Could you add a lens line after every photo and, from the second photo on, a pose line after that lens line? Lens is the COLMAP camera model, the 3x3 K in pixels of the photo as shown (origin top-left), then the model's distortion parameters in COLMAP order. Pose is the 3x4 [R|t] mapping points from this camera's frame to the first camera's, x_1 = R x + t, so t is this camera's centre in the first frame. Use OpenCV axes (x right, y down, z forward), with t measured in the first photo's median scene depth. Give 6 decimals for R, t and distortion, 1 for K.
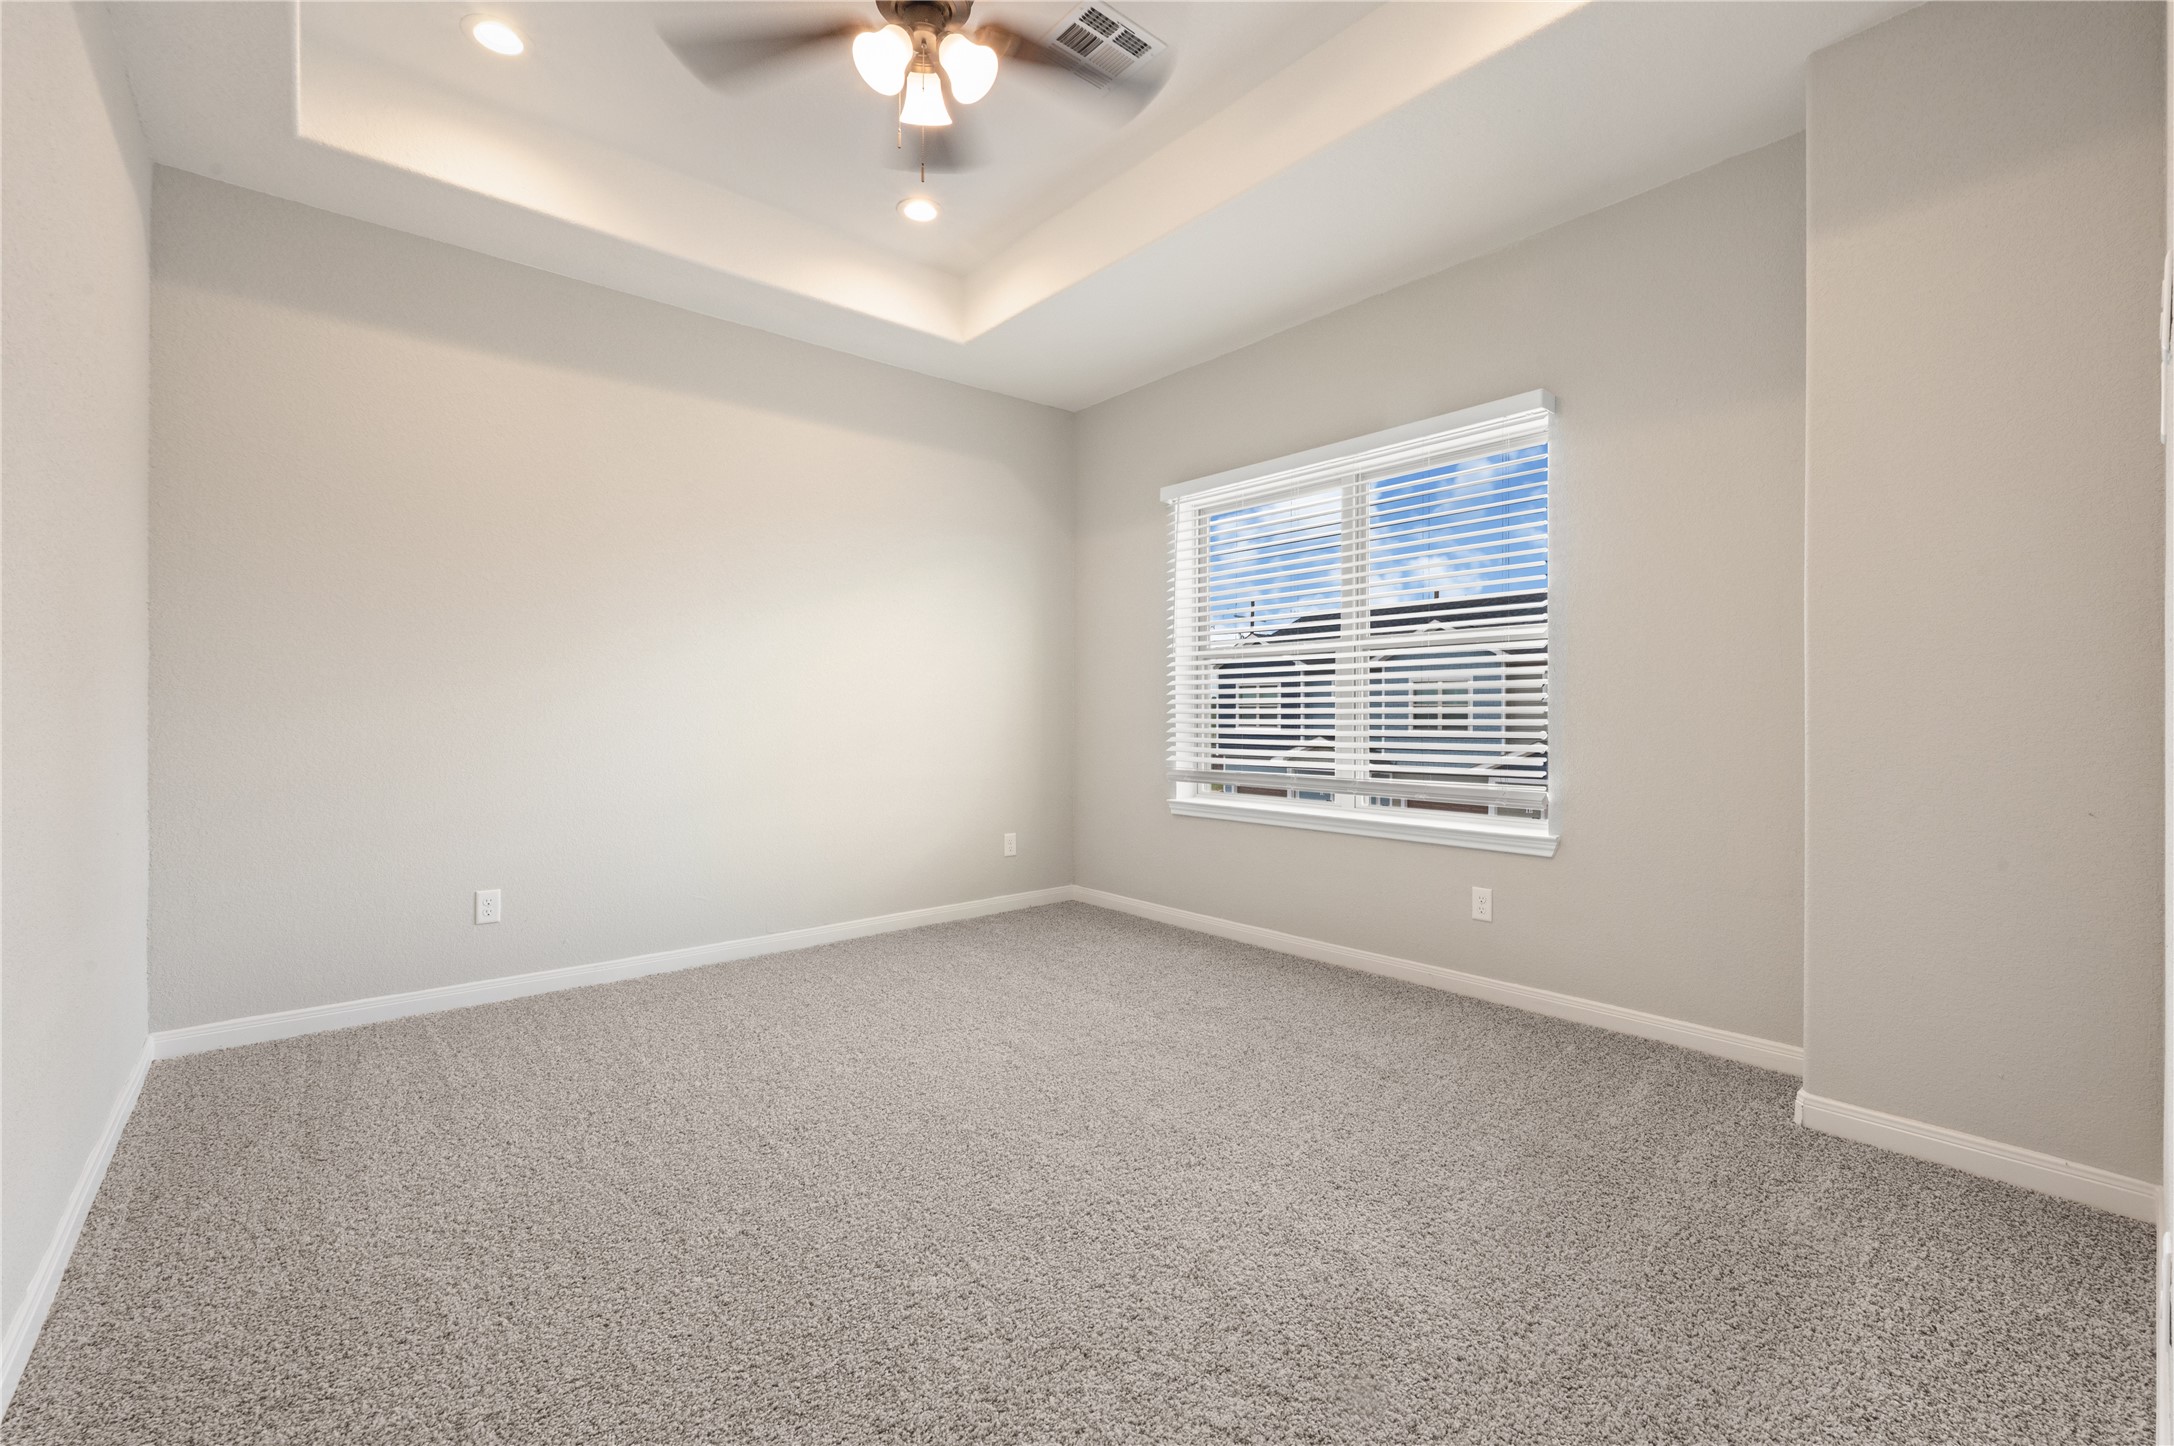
lens RADIAL K [[944.2, 0, 1082.7], [0, 944.2, 713.6], [0, 0, 1]] dist [0.002825, -0.000290]
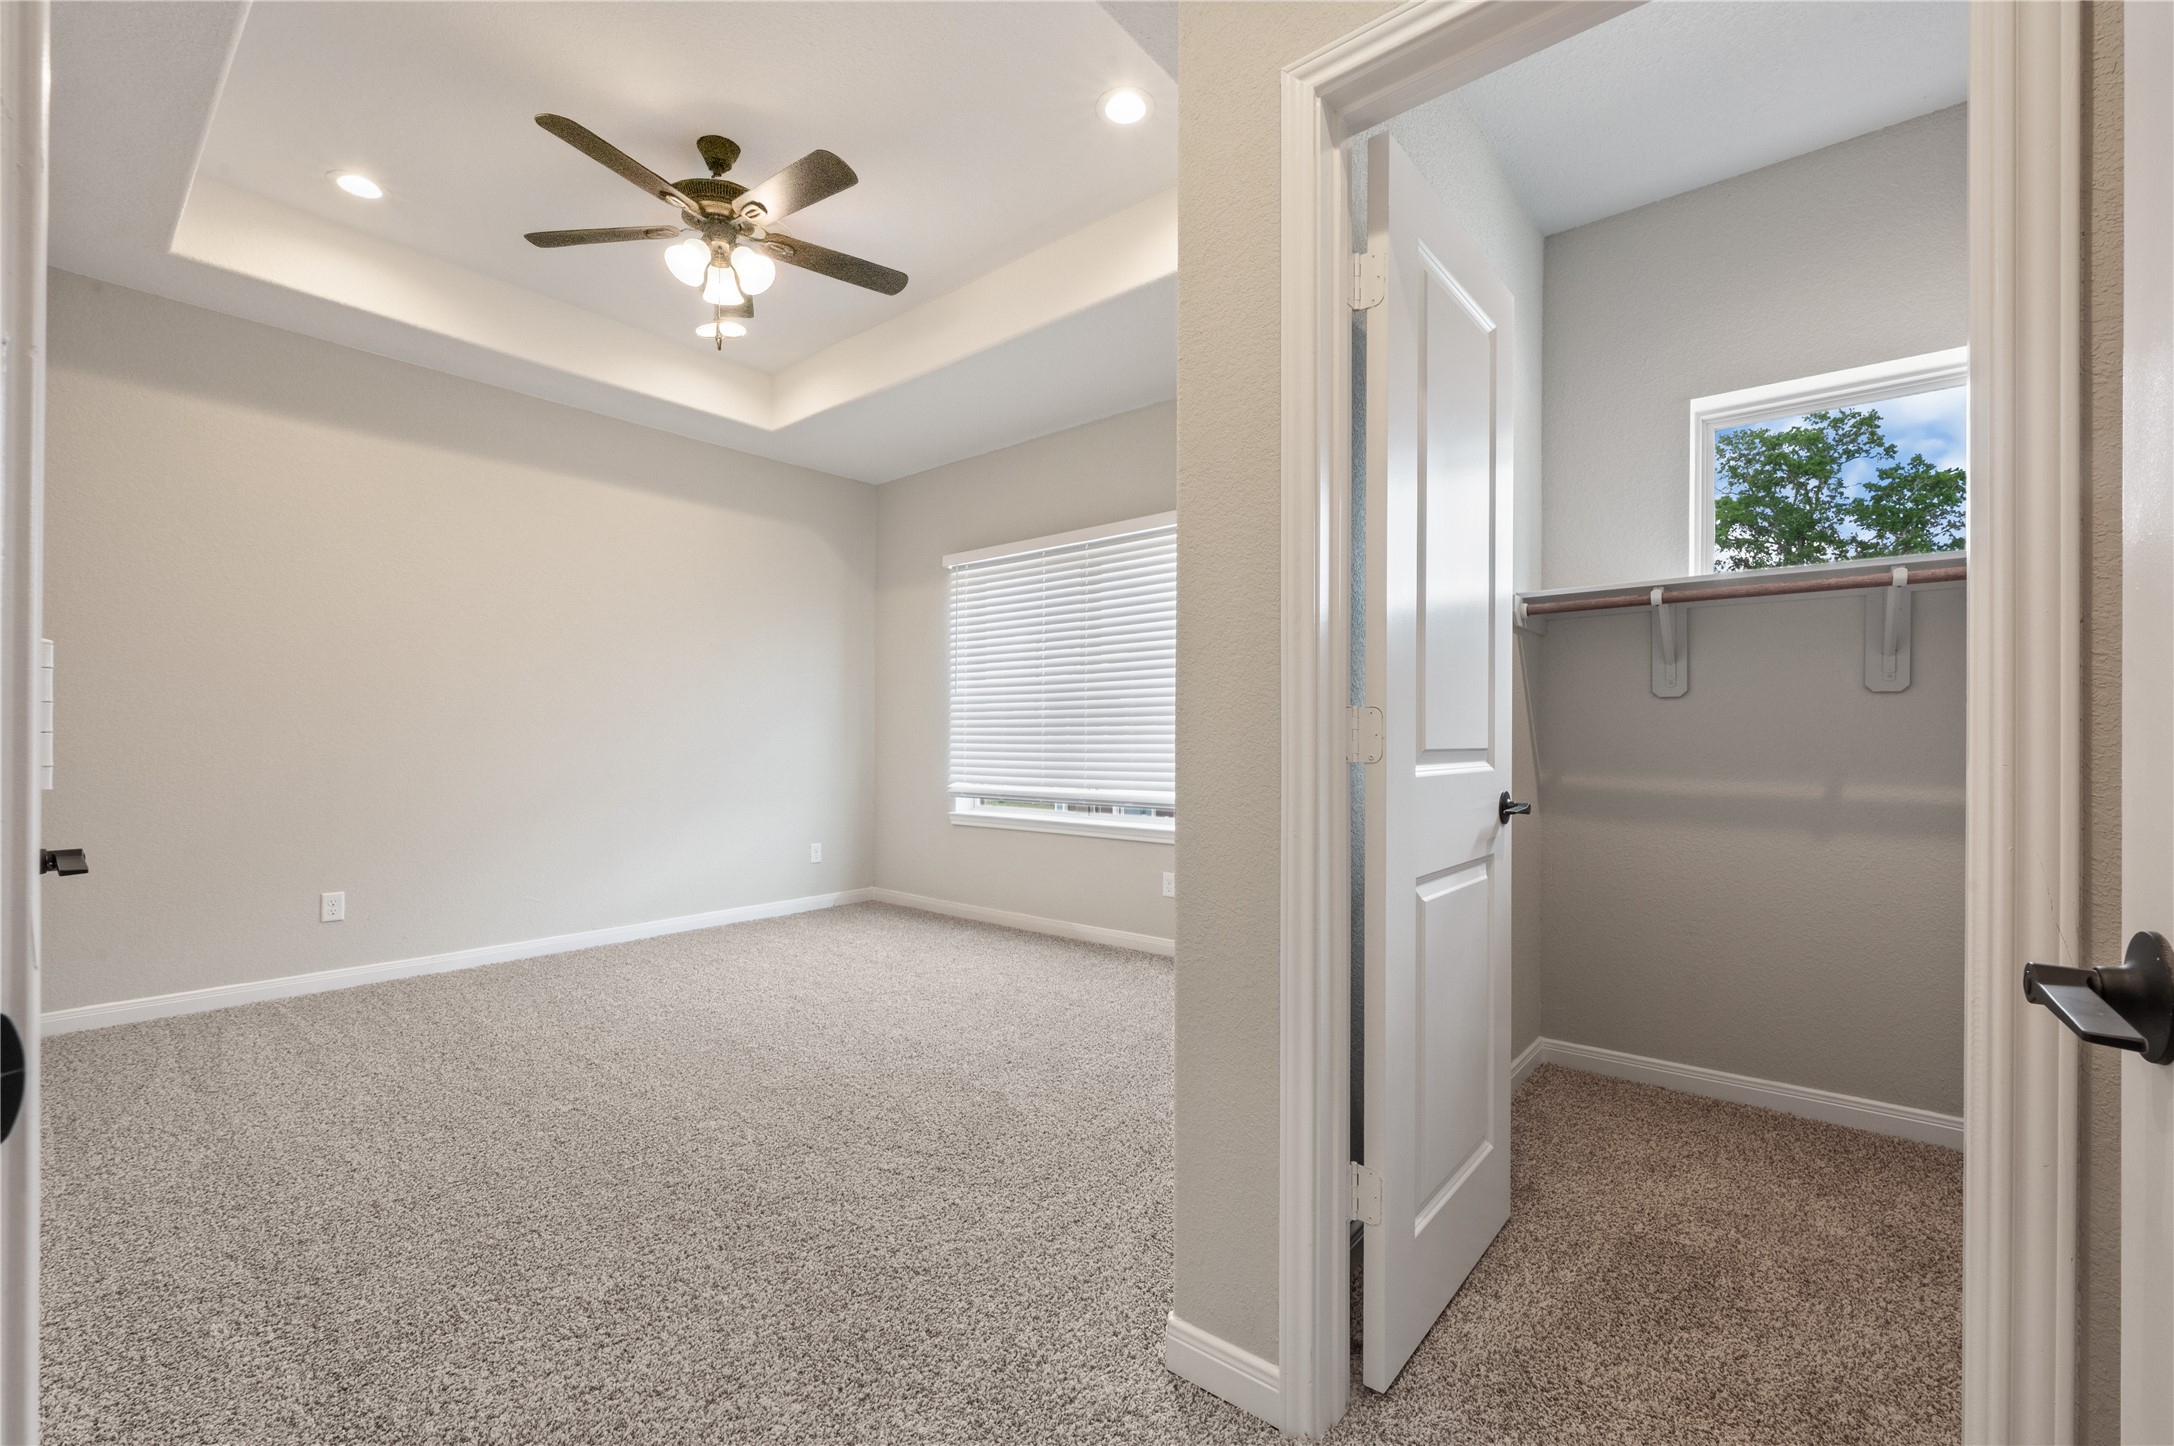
lens RADIAL K [[944.2, 0, 1097.3], [0, 944.2, 740.4], [0, 0, 1]] dist [0.002825, -0.000290]
pose [[0.985892, 0.003044, 0.167358, 0.117335], [-0.002638, 0.999993, -0.002648, 0.001871], [-0.167365, 0.002169, 0.985893, -0.355771]]
